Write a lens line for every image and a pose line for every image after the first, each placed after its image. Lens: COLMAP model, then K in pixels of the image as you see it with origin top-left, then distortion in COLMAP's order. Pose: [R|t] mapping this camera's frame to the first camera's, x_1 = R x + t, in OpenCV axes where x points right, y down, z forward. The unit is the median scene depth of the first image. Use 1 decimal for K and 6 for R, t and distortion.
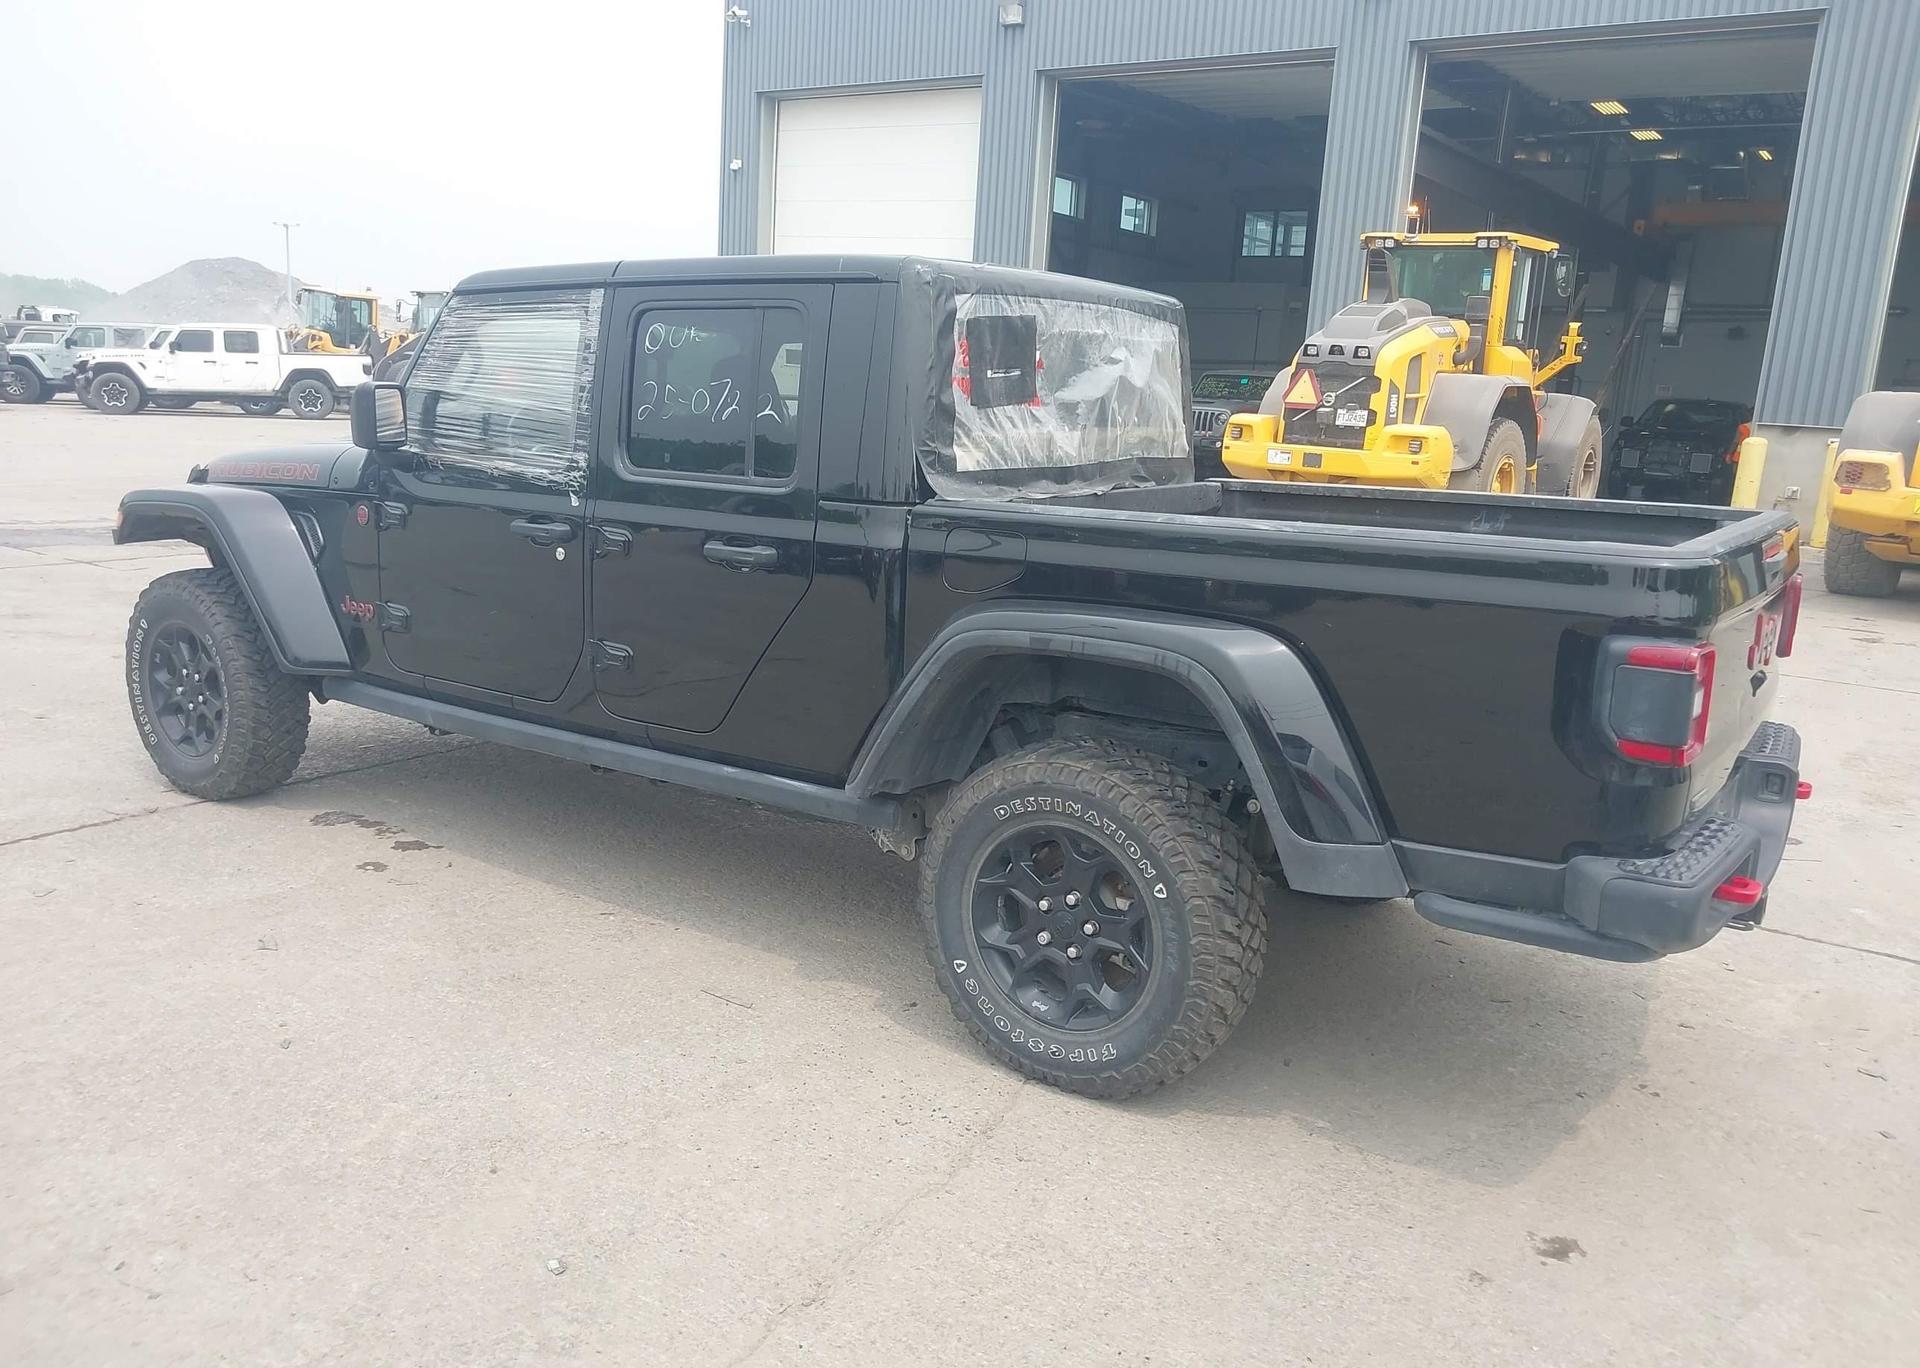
lens RADIAL K [[1513.8, 0, 990.0], [0, 1513.8, 683.1], [0, 0, 1]] dist [0.046308, -0.056321]
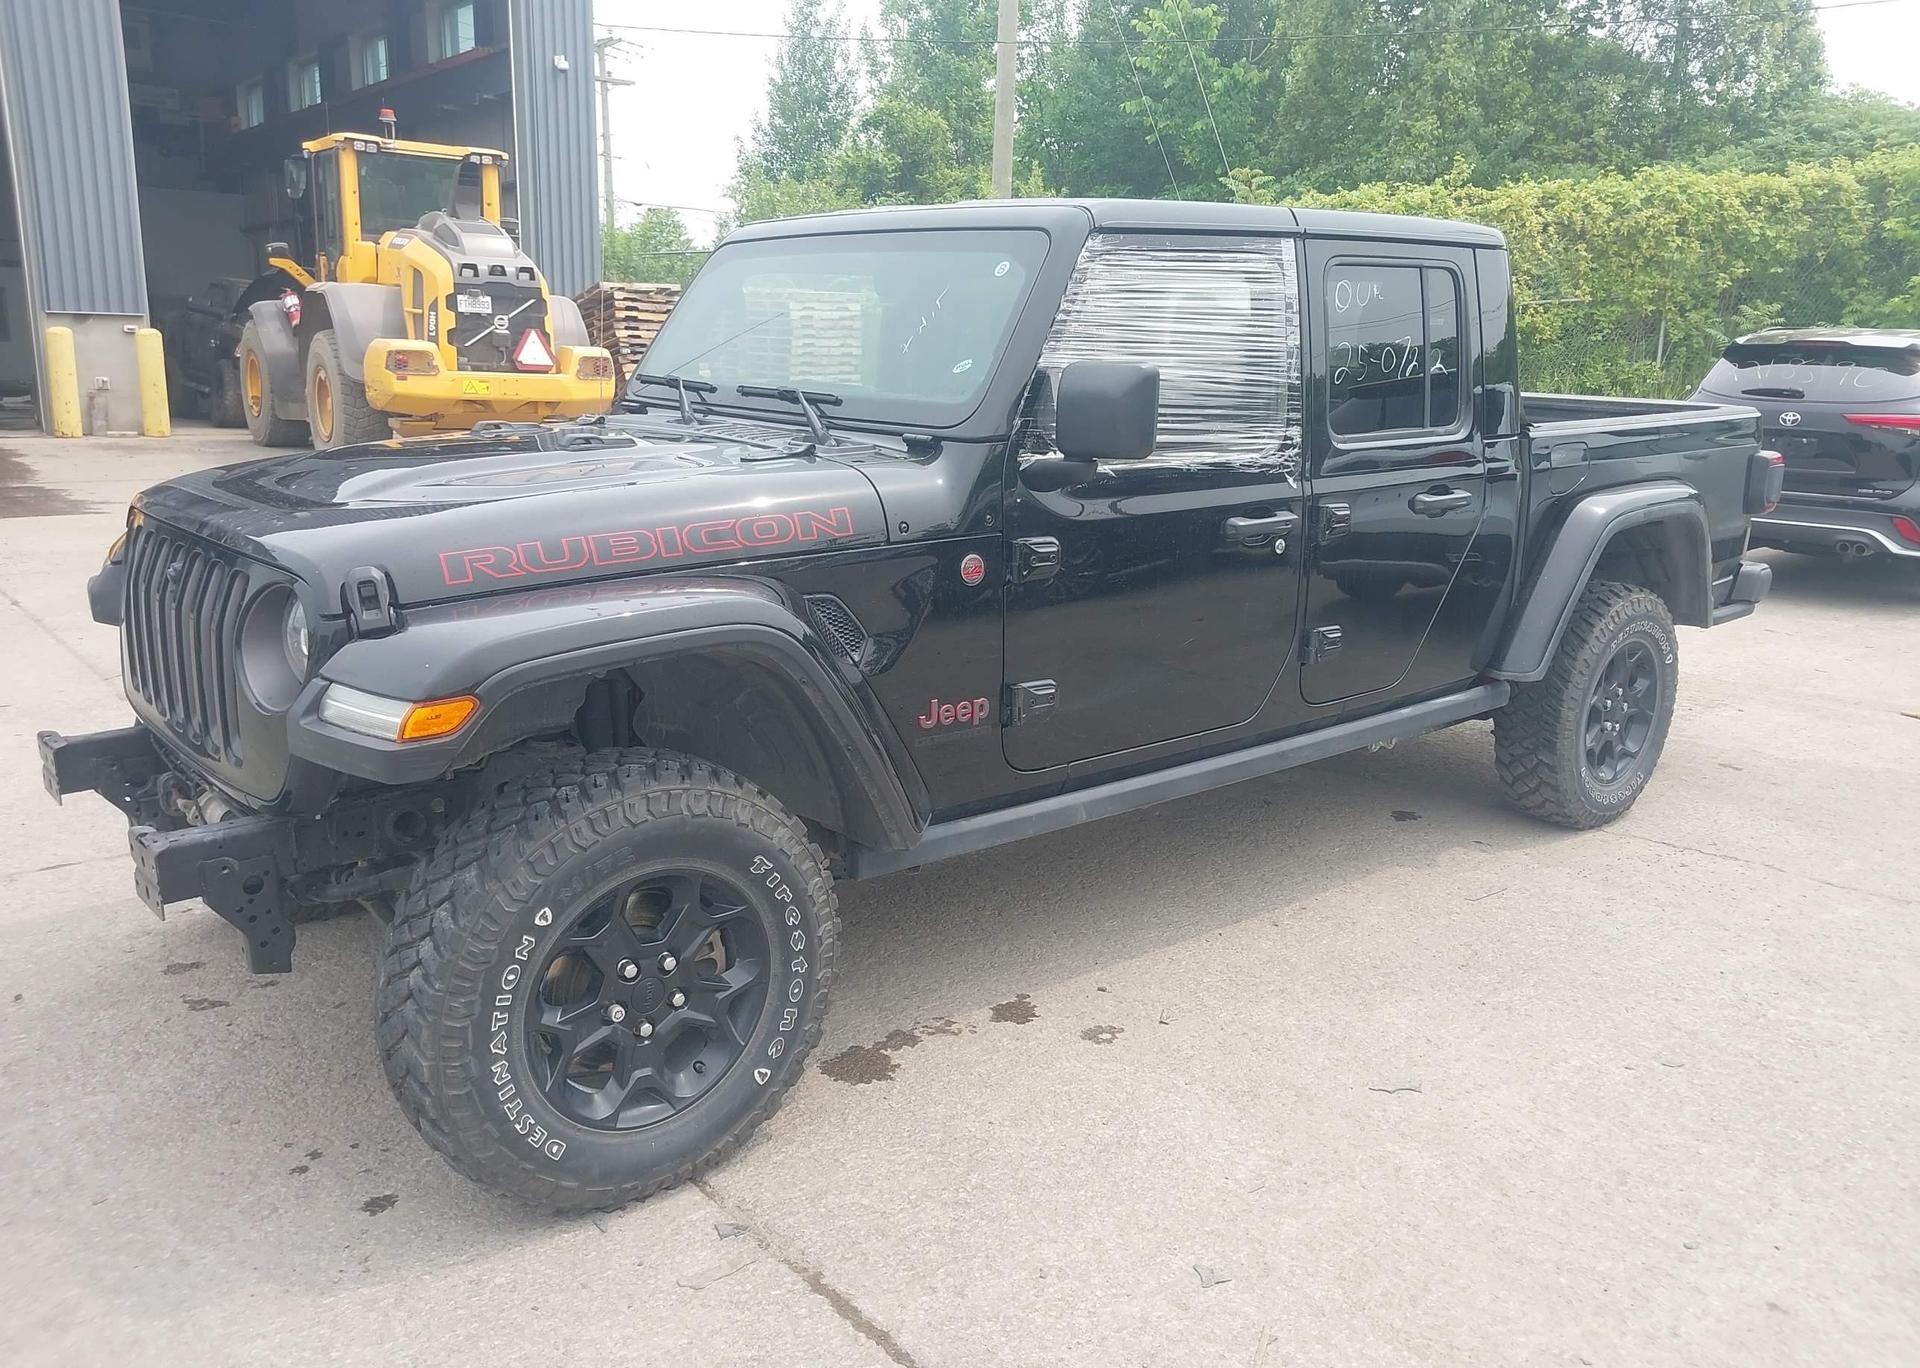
lens RADIAL K [[1513.8, 0, 973.4], [0, 1513.8, 690.8], [0, 0, 1]] dist [0.046308, -0.056321]
pose [[0.261736, -0.261926, 0.928918, -1.201436], [0.177758, 0.959088, 0.220347, -0.236809], [-0.948629, 0.107449, 0.297588, 0.947611]]
